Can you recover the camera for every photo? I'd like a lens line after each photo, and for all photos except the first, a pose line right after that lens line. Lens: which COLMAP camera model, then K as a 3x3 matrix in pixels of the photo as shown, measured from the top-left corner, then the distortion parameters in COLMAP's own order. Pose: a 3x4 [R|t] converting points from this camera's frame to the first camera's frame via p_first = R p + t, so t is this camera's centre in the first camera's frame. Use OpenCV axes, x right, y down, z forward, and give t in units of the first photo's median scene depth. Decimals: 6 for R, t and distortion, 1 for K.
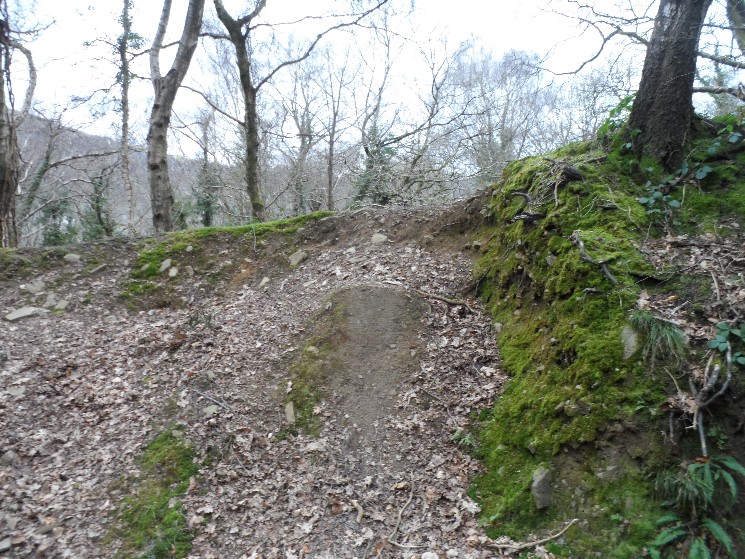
lens RADIAL K [[622.9, 0, 372.5], [0, 622.9, 267.1], [0, 0, 1]] dist [-0.029033, 0.053687]
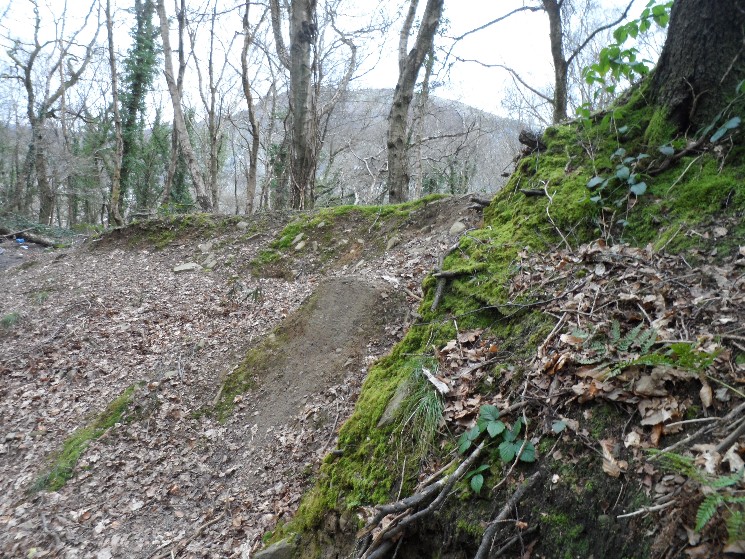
lens RADIAL K [[622.9, 0, 372.5], [0, 622.9, 267.1], [0, 0, 1]] dist [-0.029033, 0.053687]
pose [[0.756809, 0.112903, -0.643811, 0.441270], [-0.100083, 0.993370, 0.056555, -0.027282], [0.645928, 0.021634, 0.763091, 0.284034]]
